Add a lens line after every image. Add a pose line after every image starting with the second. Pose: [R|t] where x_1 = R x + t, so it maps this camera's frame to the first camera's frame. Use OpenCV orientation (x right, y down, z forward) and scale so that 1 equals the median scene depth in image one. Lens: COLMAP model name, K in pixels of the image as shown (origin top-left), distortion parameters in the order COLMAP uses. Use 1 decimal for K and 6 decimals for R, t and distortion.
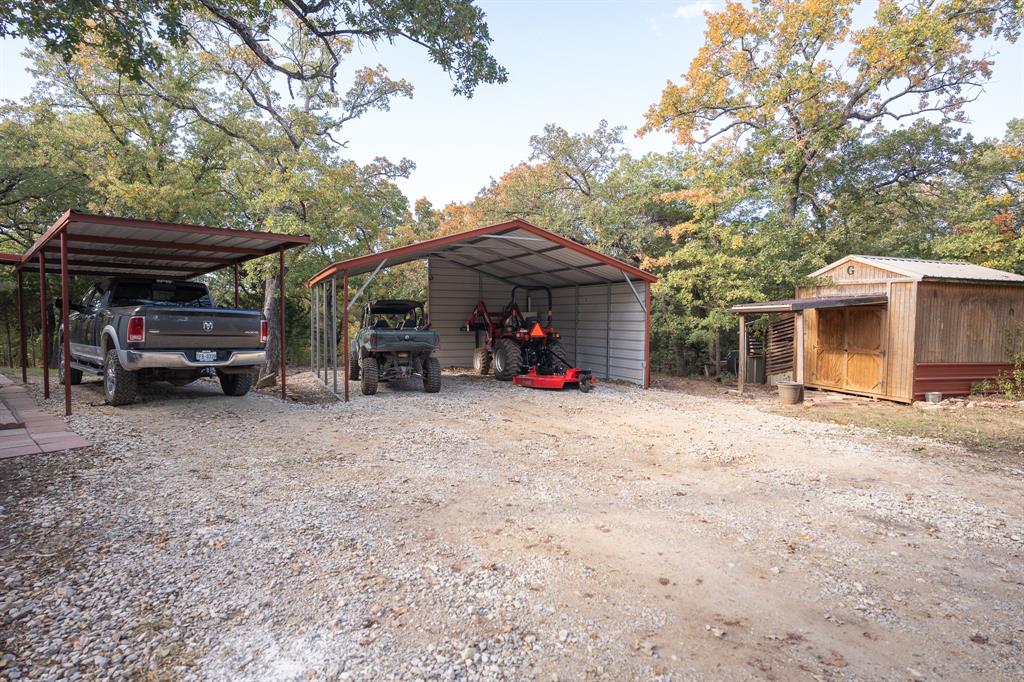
lens RADIAL K [[564.8, 0, 512.0], [0, 564.8, 341.0], [0, 0, 1]] dist [-0.077099, 0.054491]
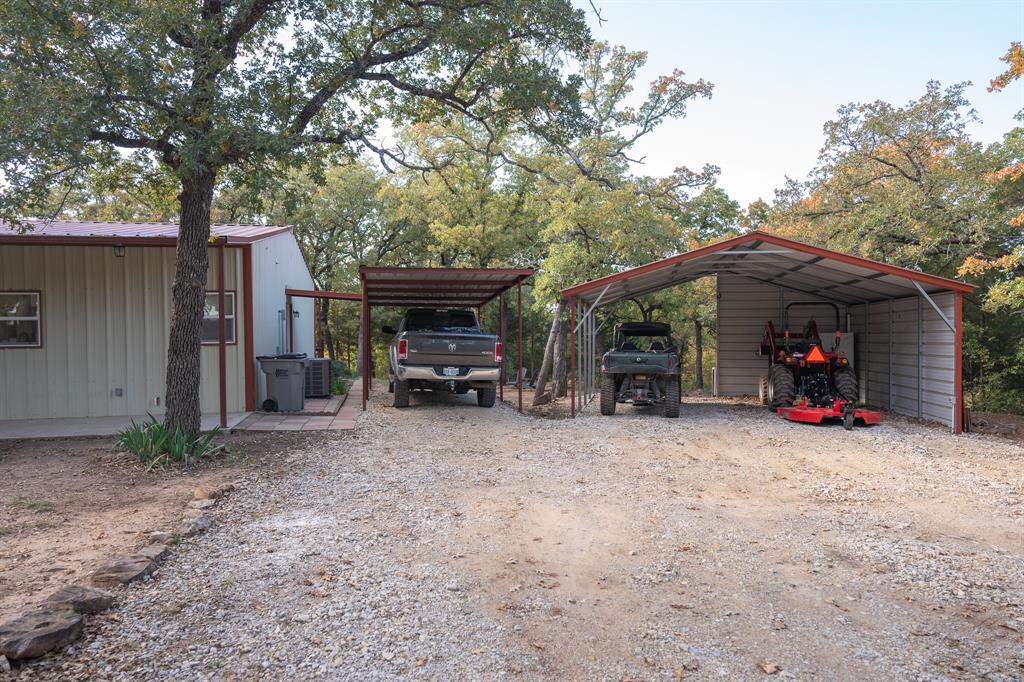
lens RADIAL K [[680.3, 0, 512.0], [0, 680.3, 341.0], [0, 0, 1]] dist [-0.003173, -0.000578]
pose [[0.801563, -0.001918, -0.597907, 0.288637], [-0.021516, 0.999255, -0.032051, 0.003176], [0.597523, 0.038556, 0.800924, -0.086169]]
